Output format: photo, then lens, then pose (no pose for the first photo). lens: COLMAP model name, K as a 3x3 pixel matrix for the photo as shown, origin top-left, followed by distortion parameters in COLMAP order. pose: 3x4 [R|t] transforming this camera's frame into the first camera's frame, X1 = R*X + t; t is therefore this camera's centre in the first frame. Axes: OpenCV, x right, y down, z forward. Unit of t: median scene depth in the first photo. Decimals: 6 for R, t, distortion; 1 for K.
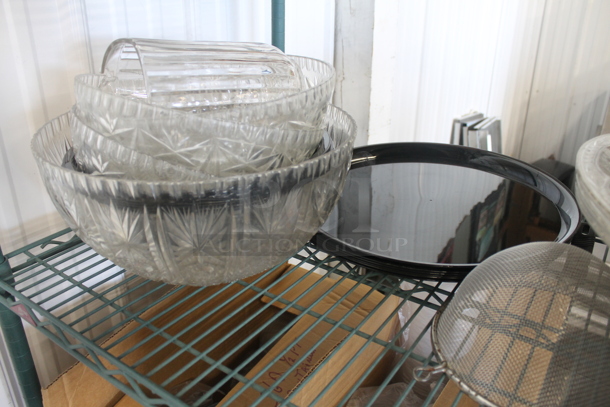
lens RADIAL K [[510.4, 0, 305.4], [0, 510.4, 202.2], [0, 0, 1]] dist [0.000067, -0.107648]
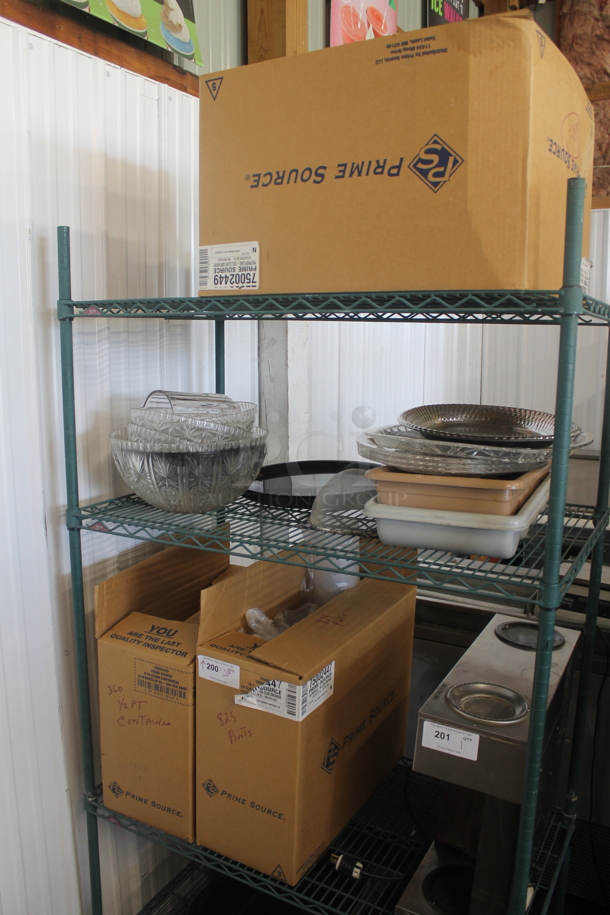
lens RADIAL K [[762.3, 0, 305.0], [0, 762.3, 457.5], [0, 0, 1]] dist [-0.158730, 0.120270]
pose [[0.993409, -0.052112, 0.102094, -0.048133], [0.078130, 0.959563, -0.270435, 0.596918], [-0.083872, 0.276629, 0.957310, -1.380297]]
